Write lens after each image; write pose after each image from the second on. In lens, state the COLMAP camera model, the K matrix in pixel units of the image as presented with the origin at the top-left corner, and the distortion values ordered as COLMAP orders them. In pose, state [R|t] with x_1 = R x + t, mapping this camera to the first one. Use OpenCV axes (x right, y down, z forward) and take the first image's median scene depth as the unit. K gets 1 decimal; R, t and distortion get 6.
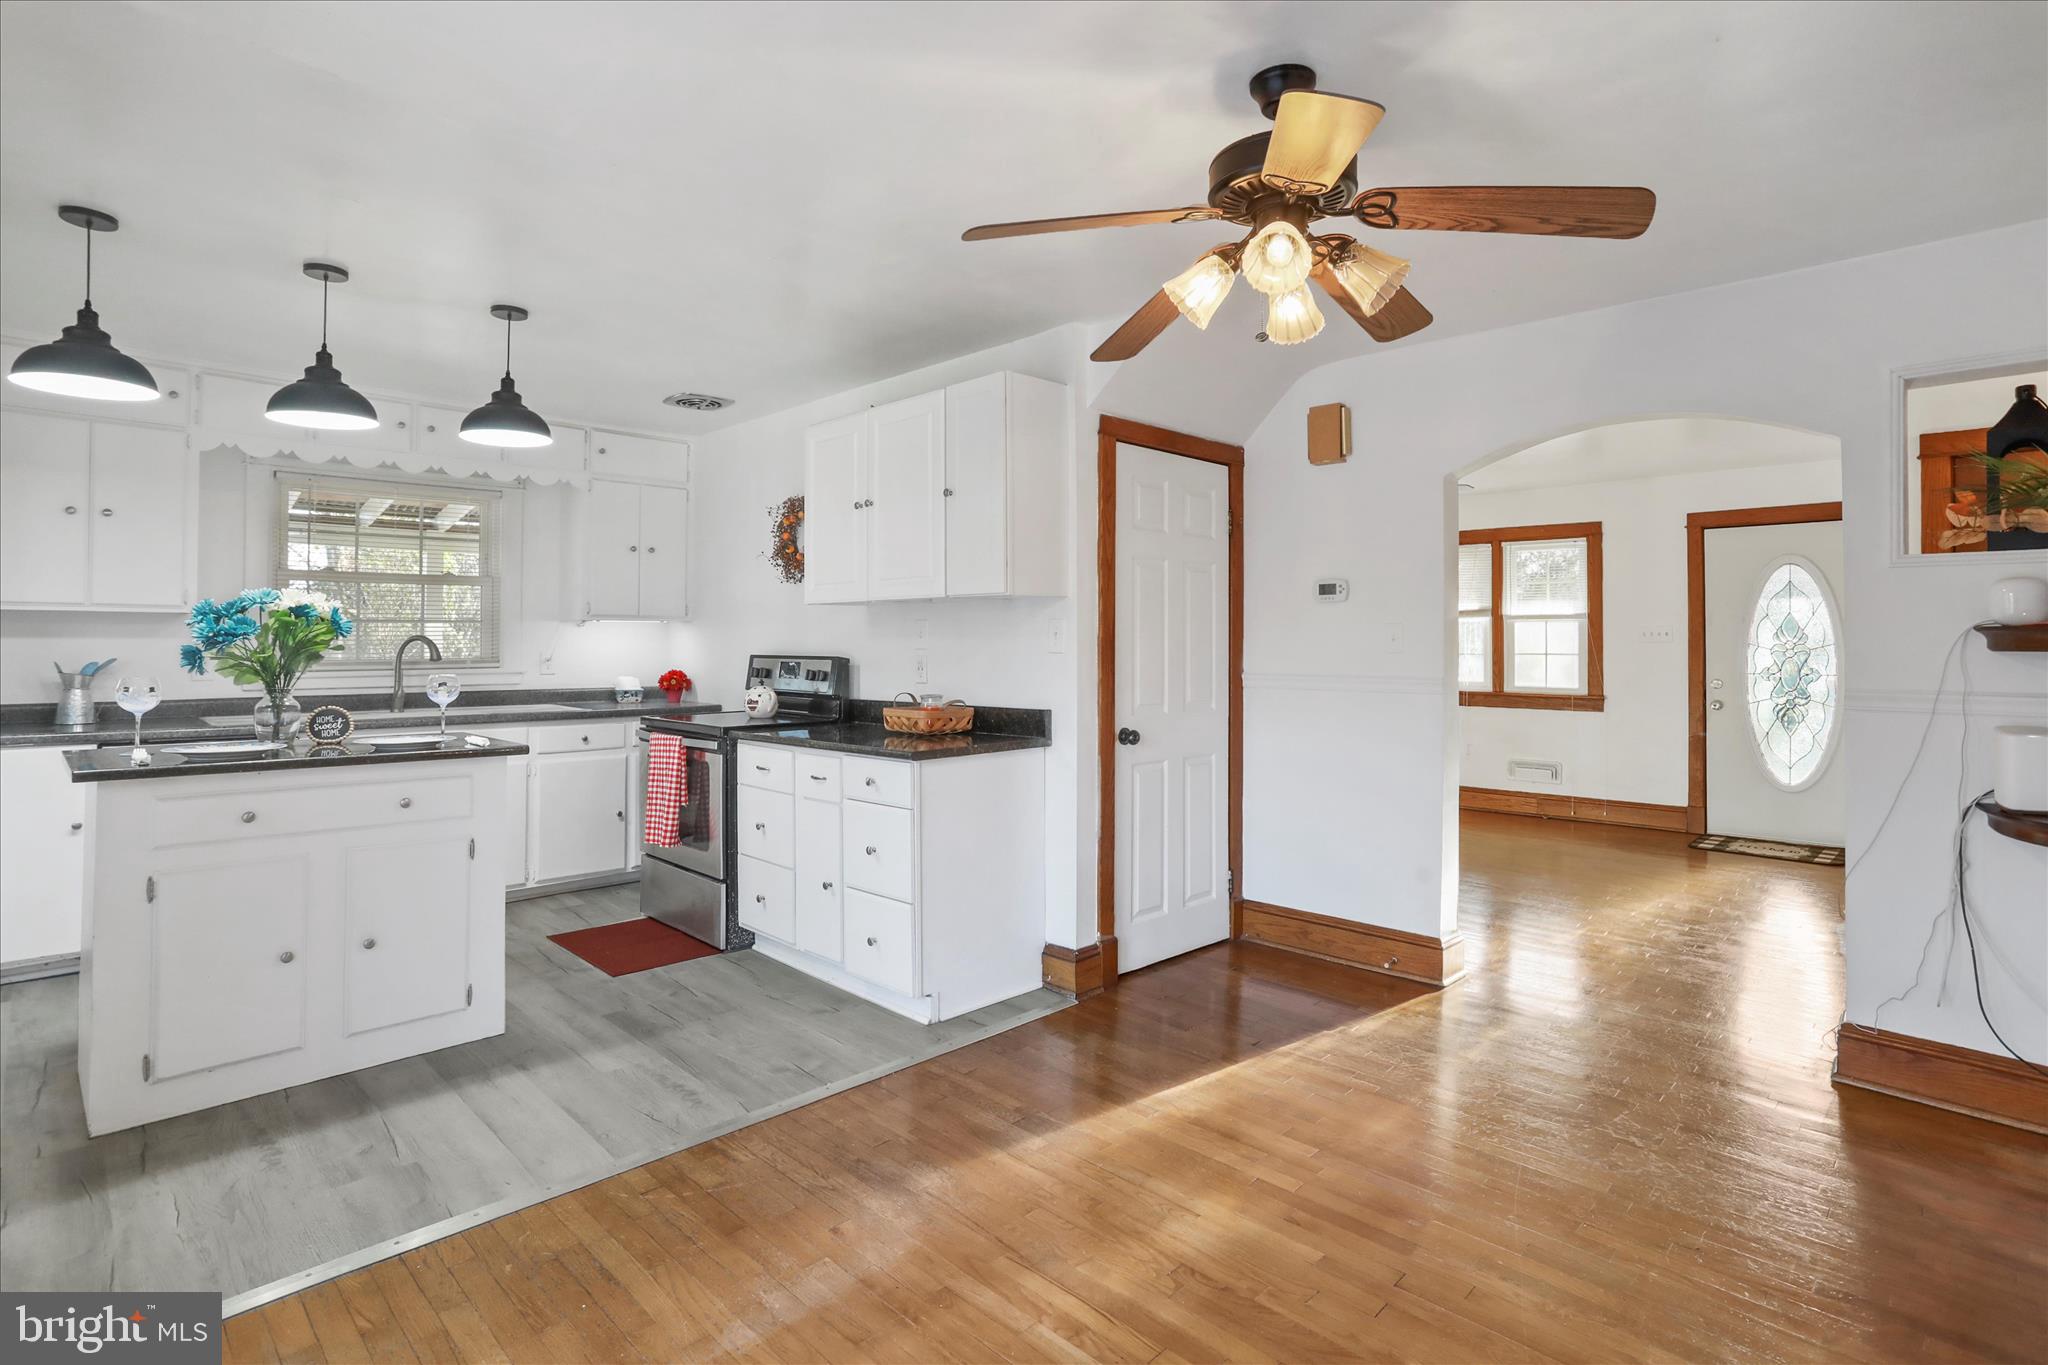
lens RADIAL K [[1012.6, 0, 1027.3], [0, 1012.6, 633.9], [0, 0, 1]] dist [-0.006332, 0.000058]
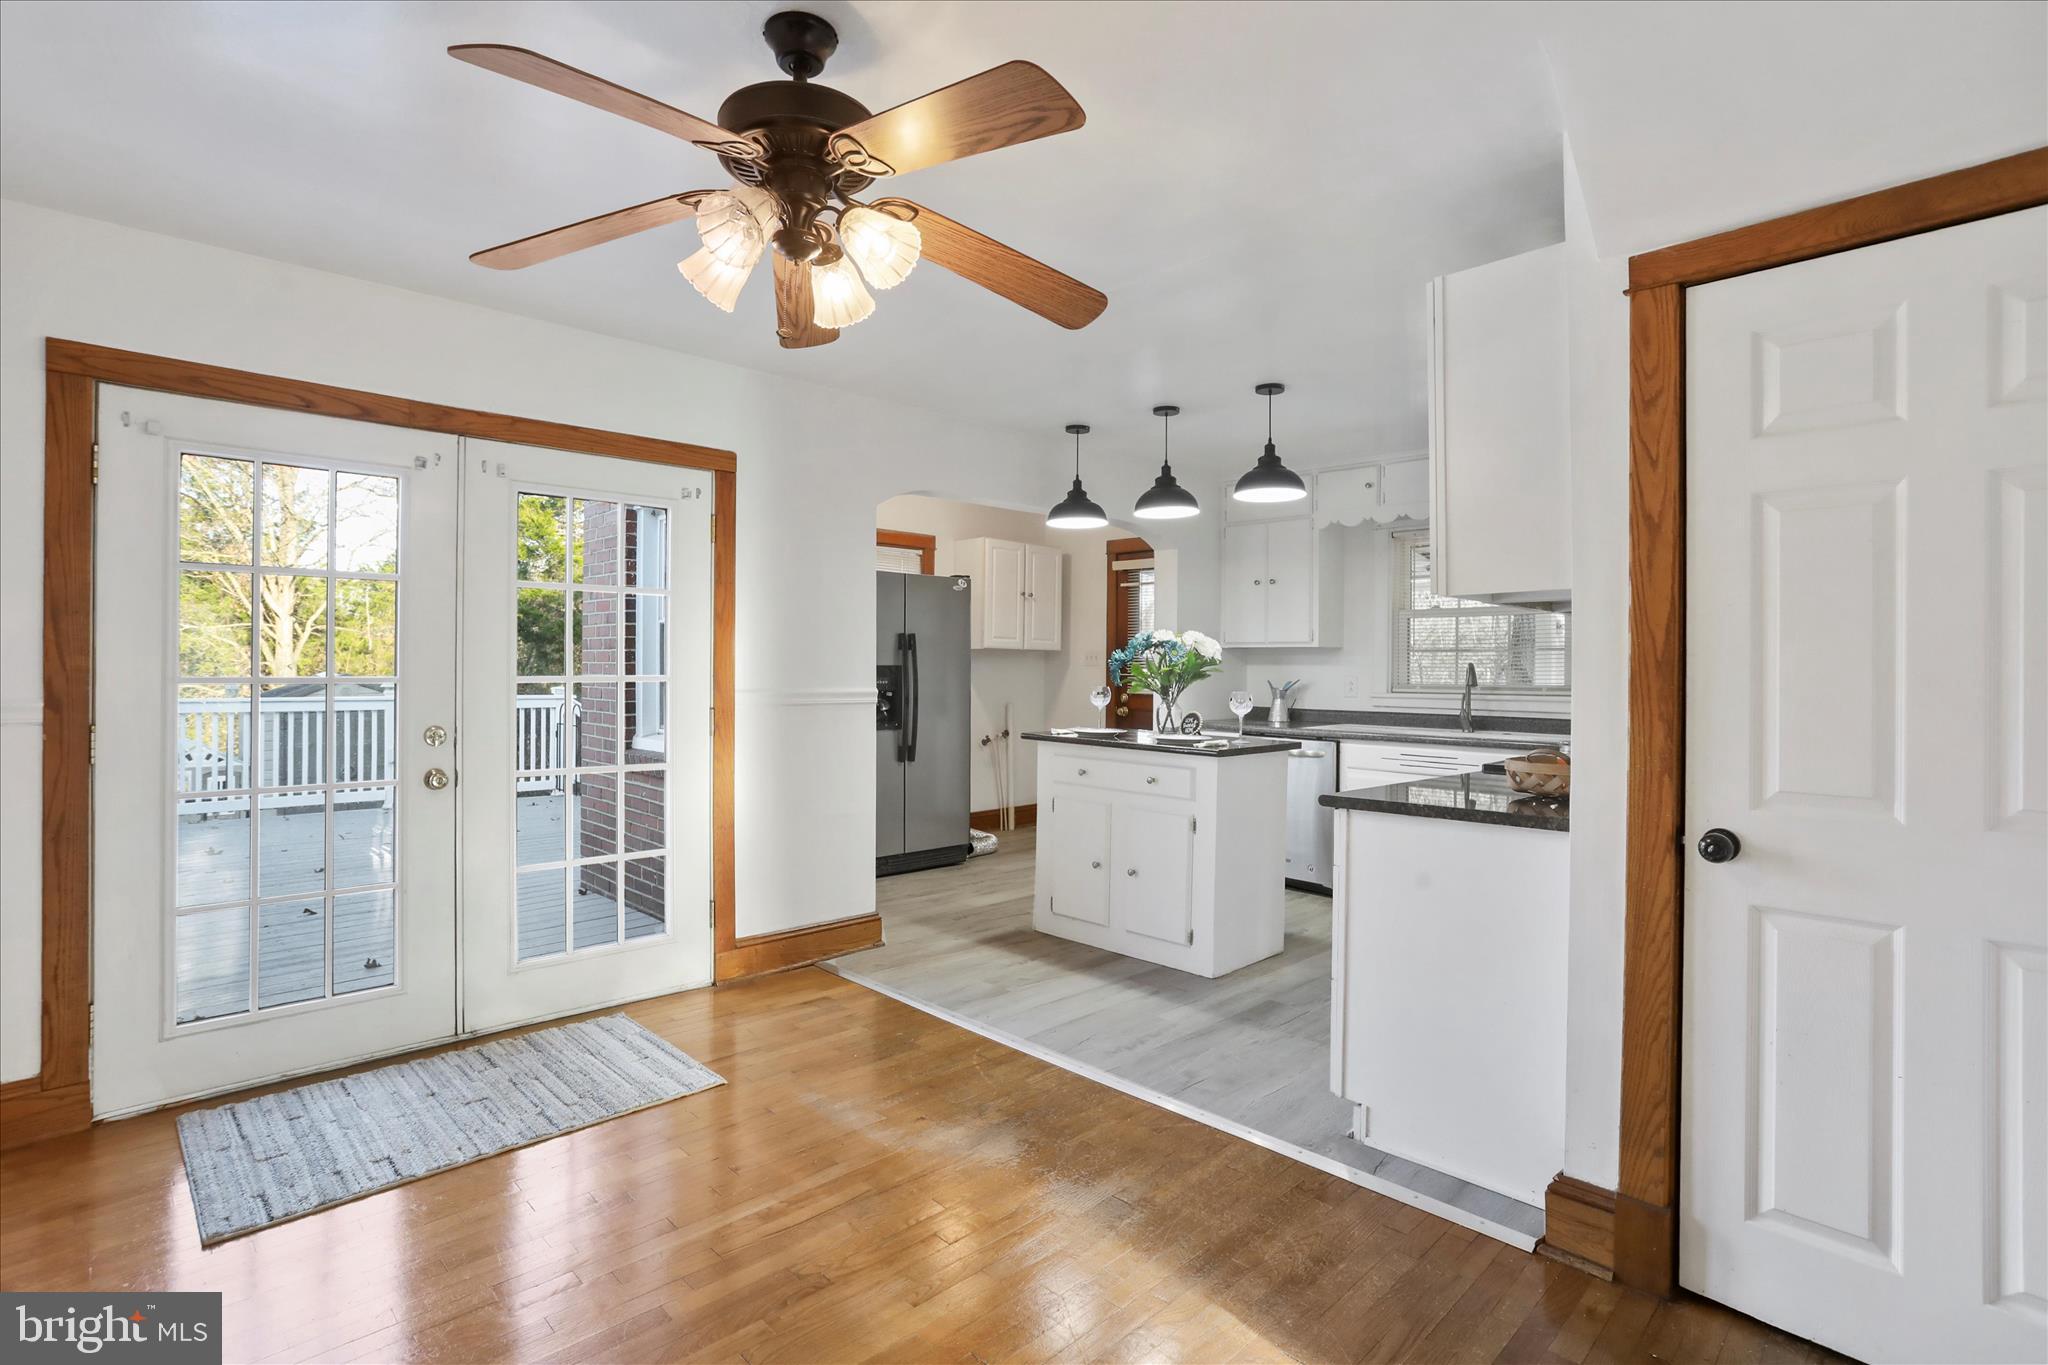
lens RADIAL K [[1027.5, 0, 1024.0], [0, 1027.5, 682.5], [0, 0, 1]] dist [0.000177, -0.000157]
pose [[-0.016617, 0.013344, -0.999773, 1.974012], [0.000887, 0.999911, 0.013331, 0.028645], [0.999862, -0.000666, -0.016628, 2.051606]]
